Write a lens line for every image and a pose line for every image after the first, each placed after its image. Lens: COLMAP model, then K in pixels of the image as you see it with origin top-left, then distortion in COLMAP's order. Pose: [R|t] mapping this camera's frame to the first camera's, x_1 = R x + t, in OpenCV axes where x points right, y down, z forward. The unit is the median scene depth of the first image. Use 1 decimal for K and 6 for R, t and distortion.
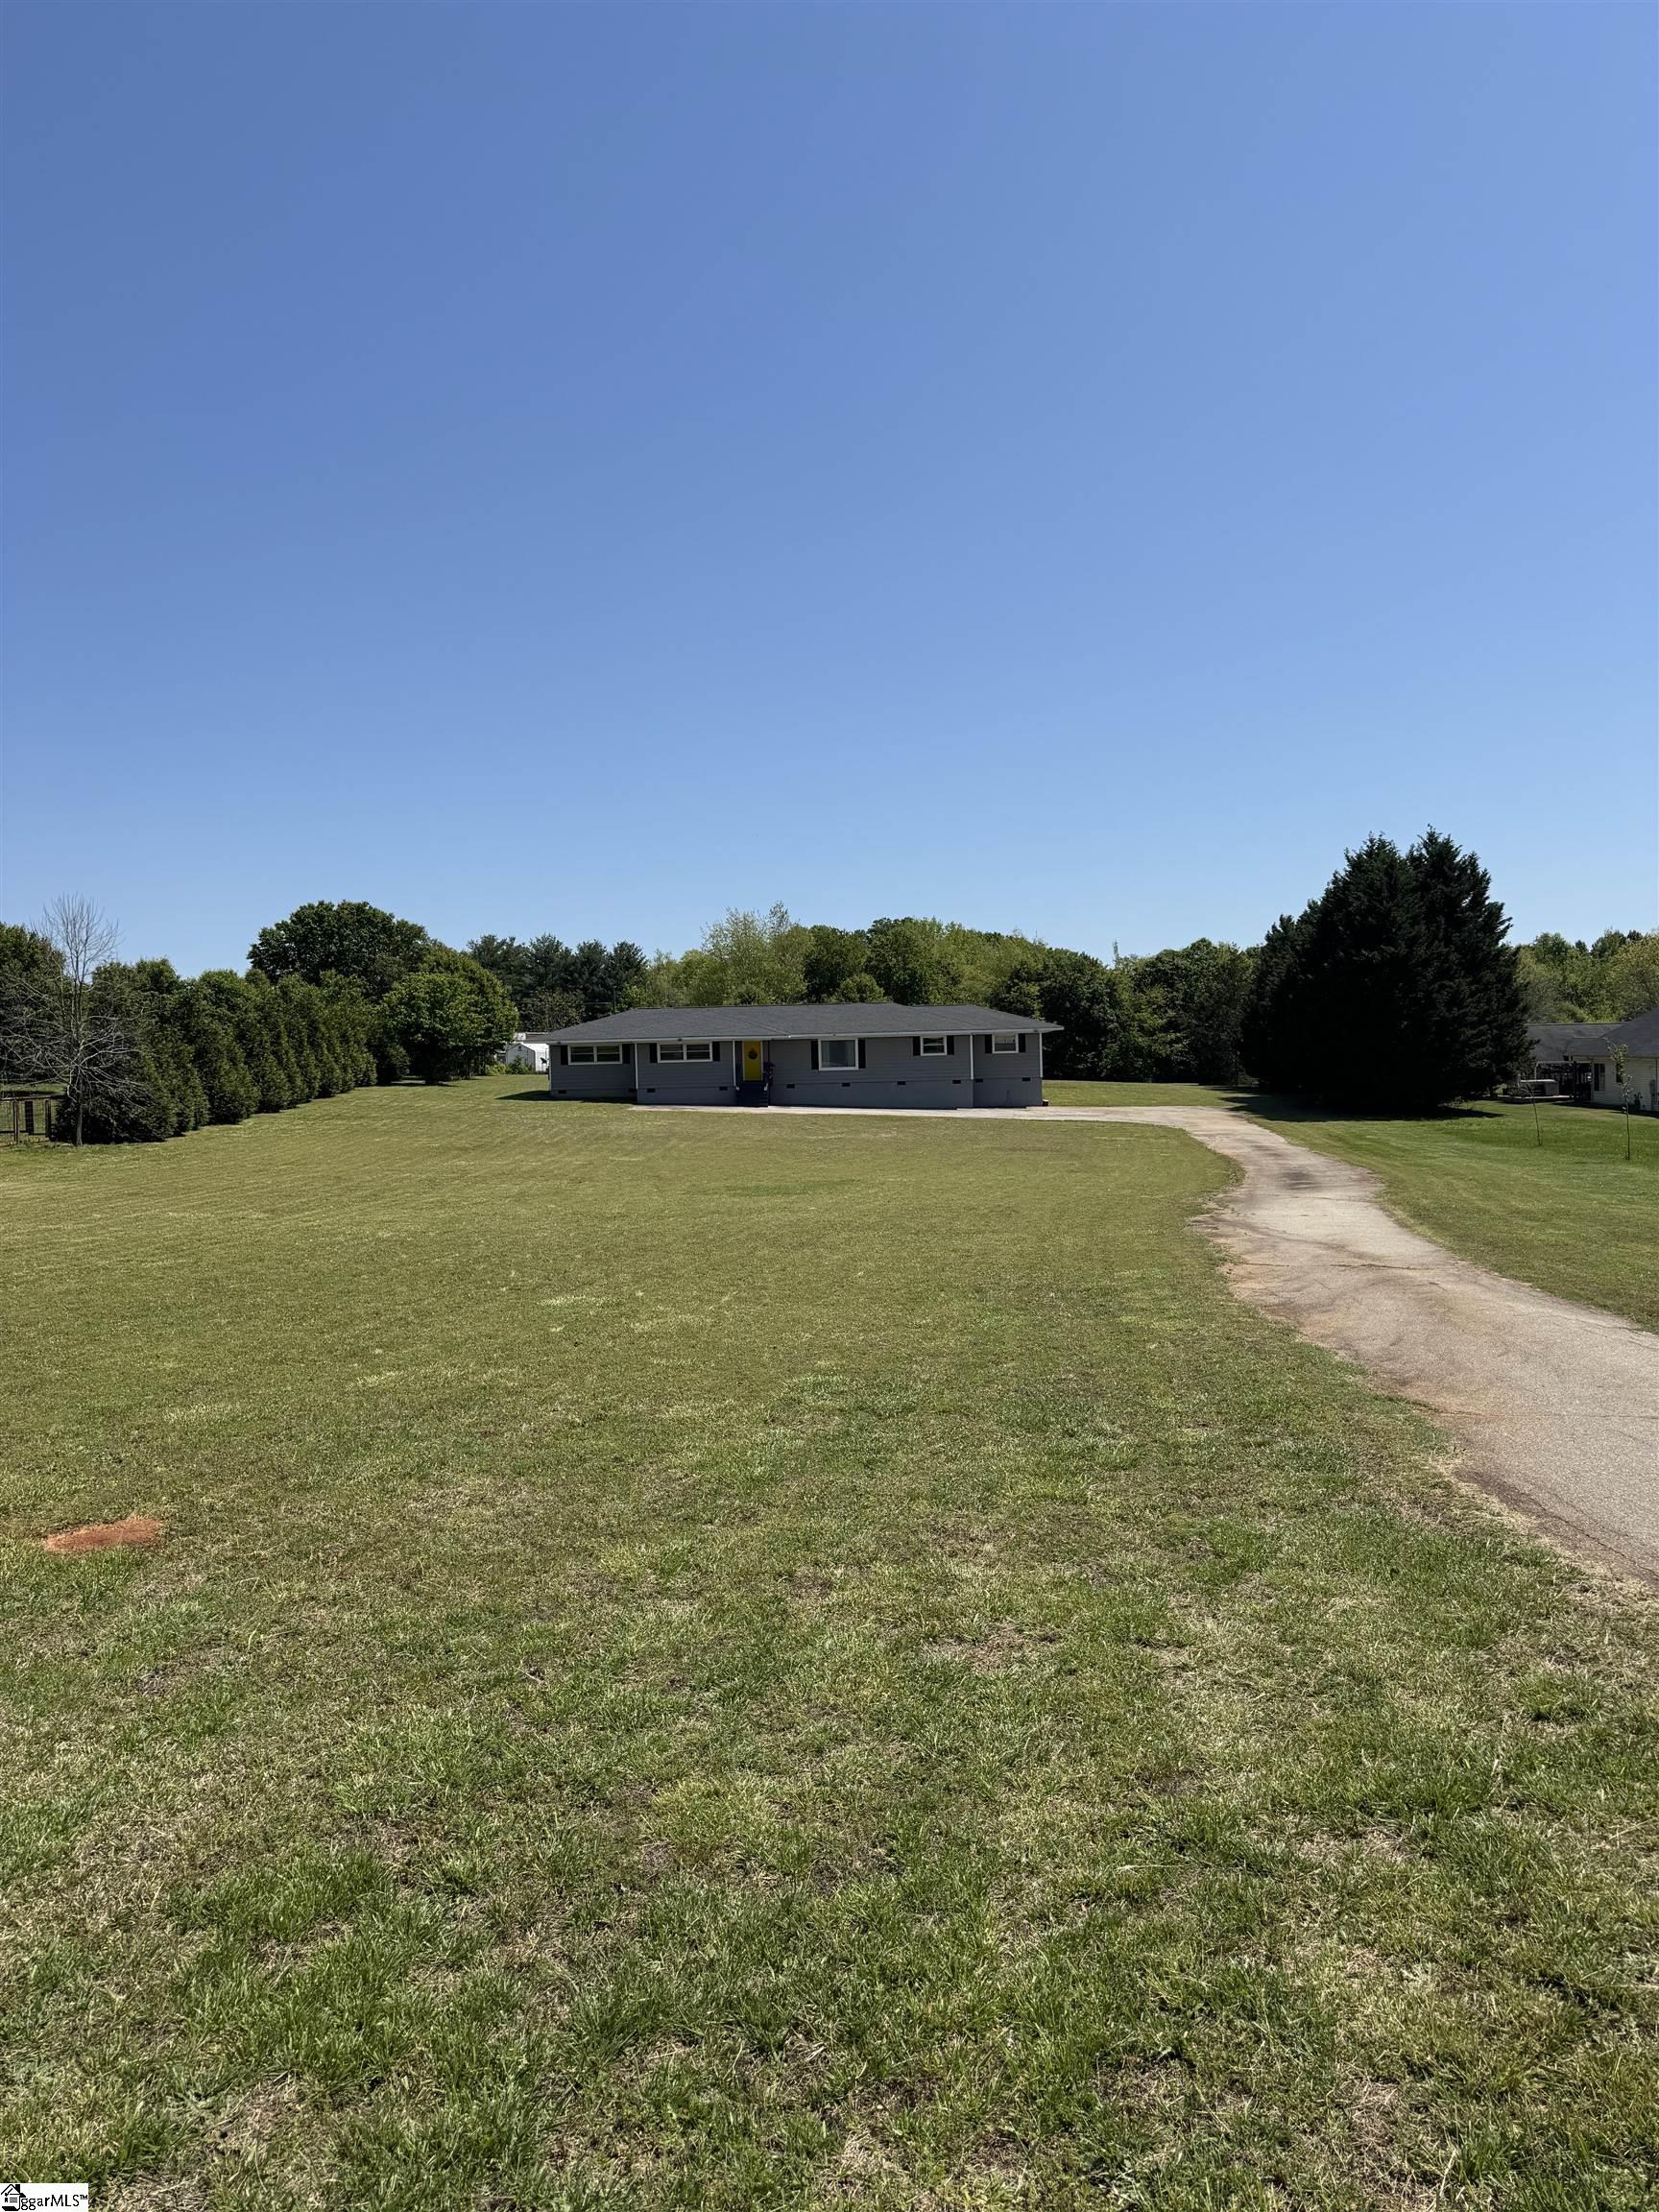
lens RADIAL K [[1552.1, 0, 829.5], [0, 1552.1, 1106.0], [0, 0, 1]] dist [0.002115, 0.000123]
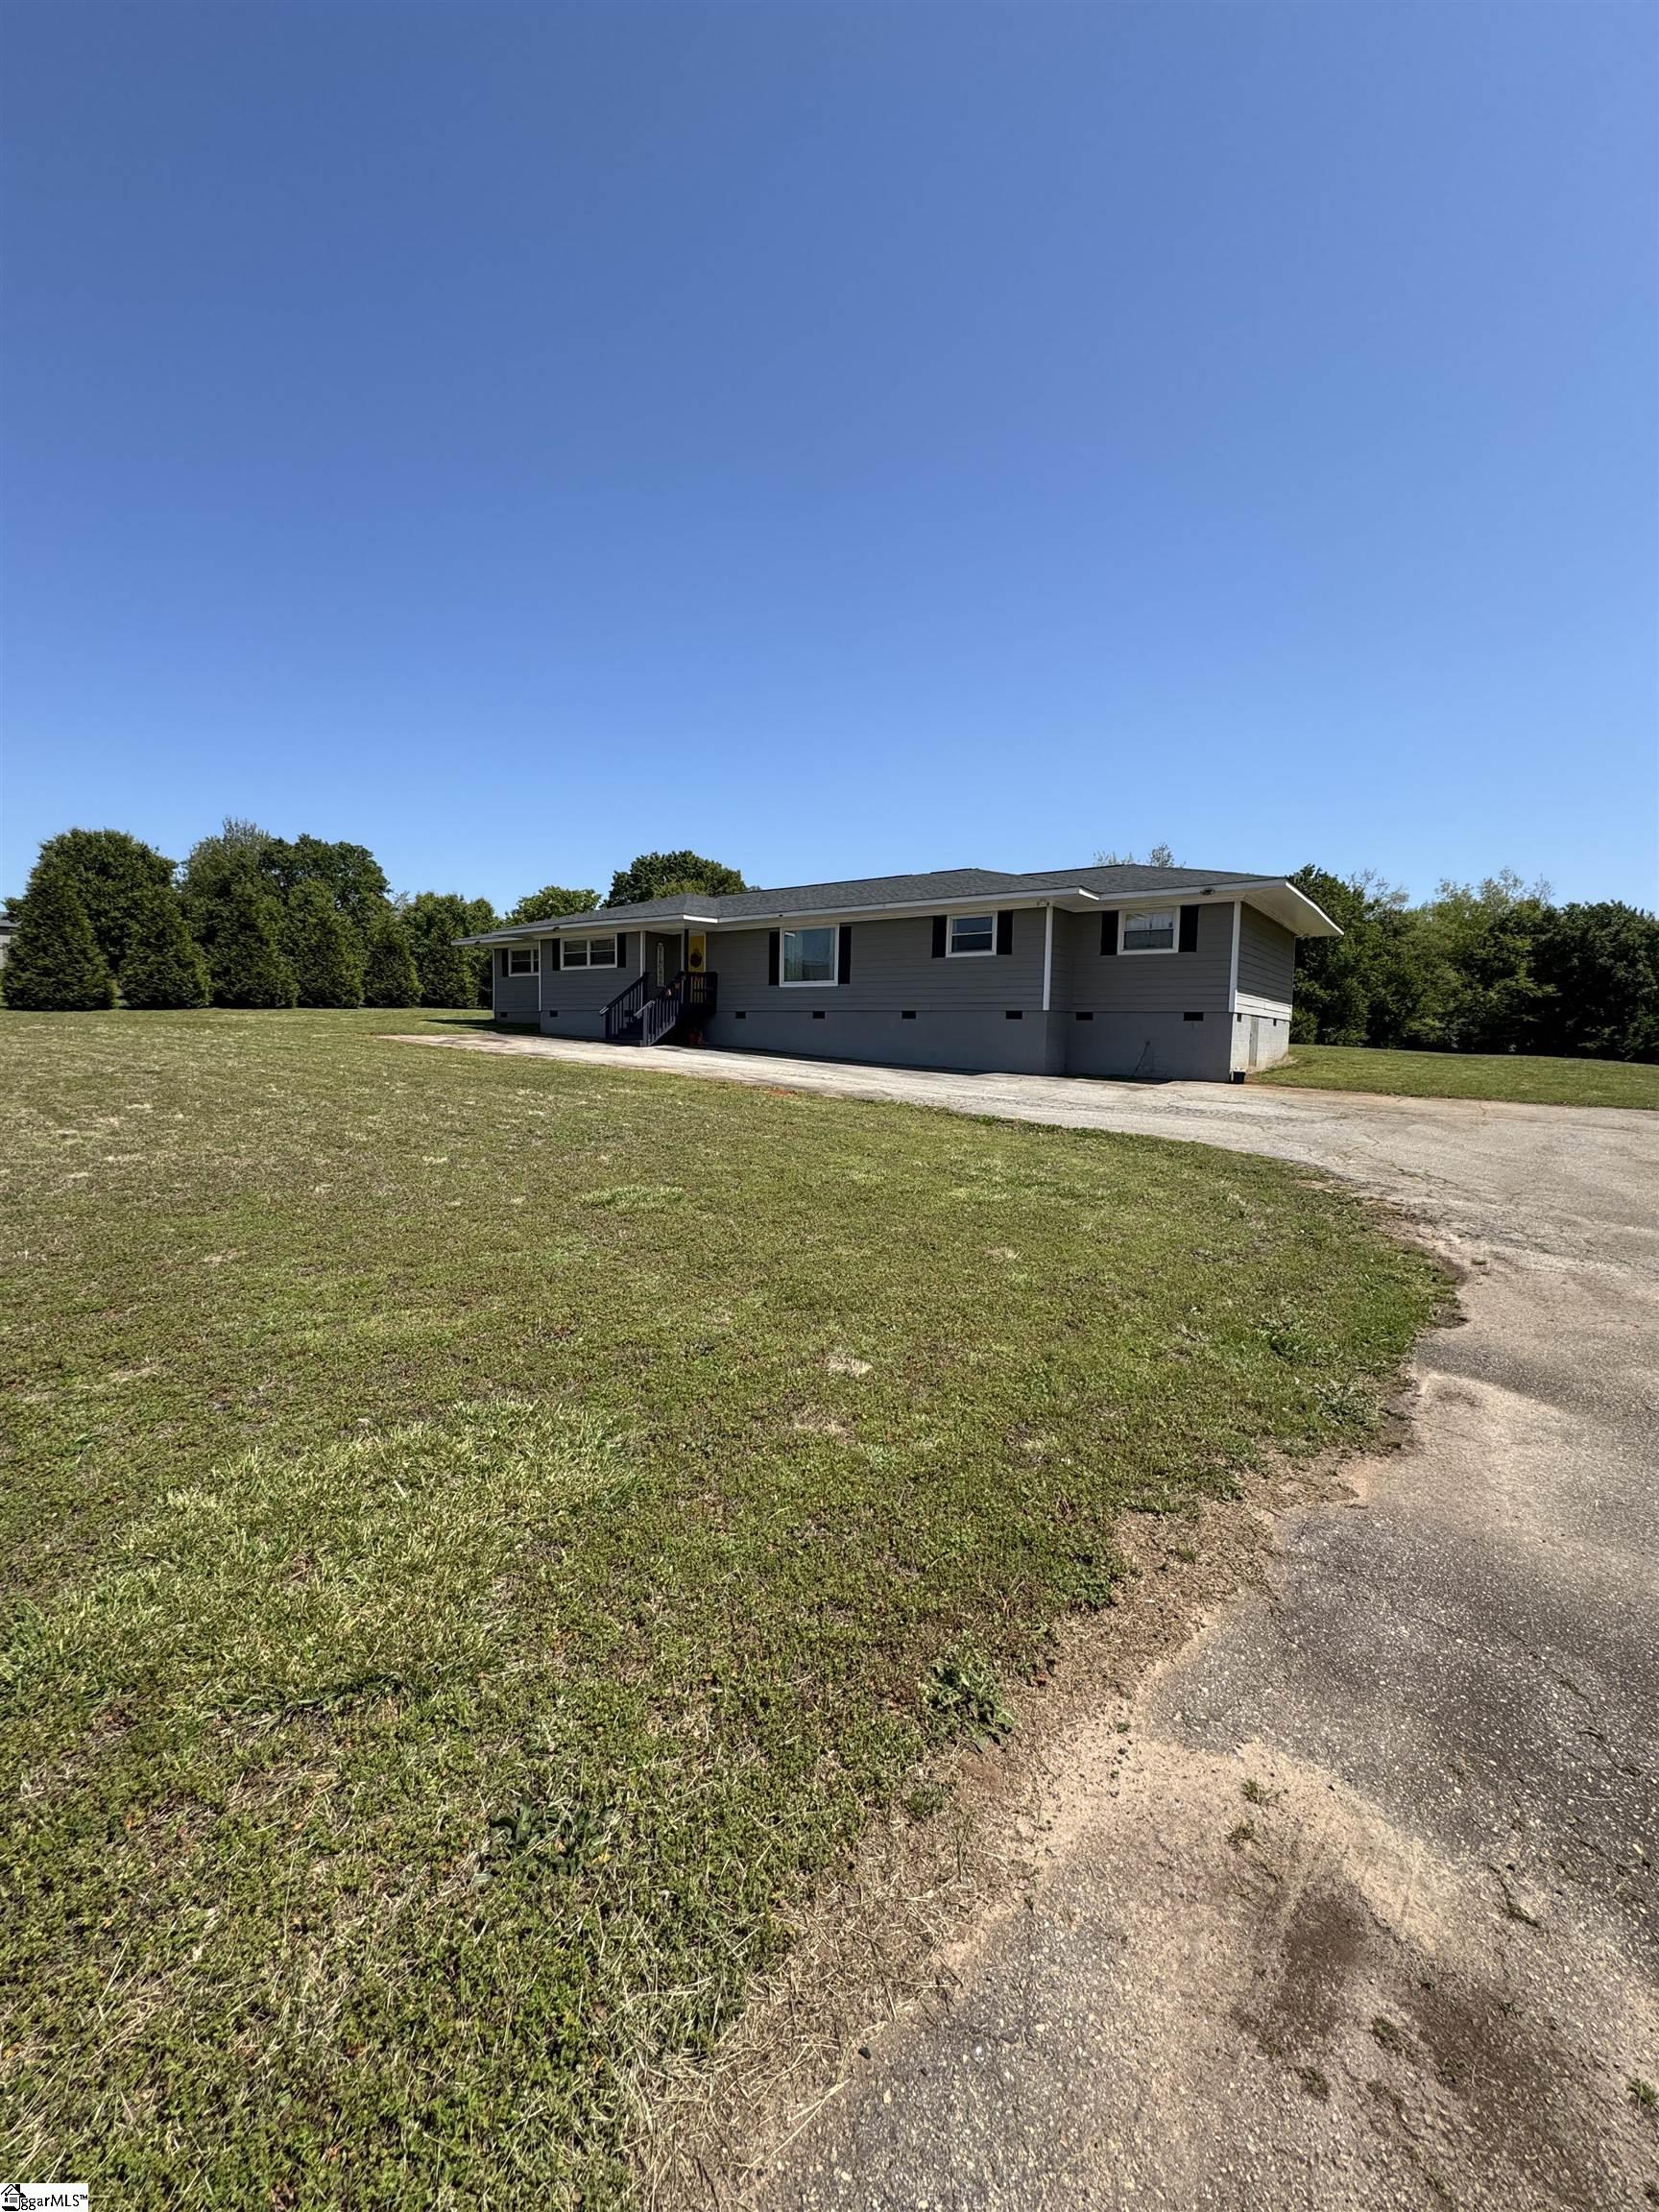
lens RADIAL K [[859.7, 0, 829.5], [0, 859.7, 1106.0], [0, 0, 1]] dist [-0.000712, -0.000070]
pose [[0.807546, 0.089418, -0.582987, 0.185323], [-0.061200, 0.995809, 0.067963, -0.002961], [0.586621, -0.019204, 0.809634, 0.753316]]
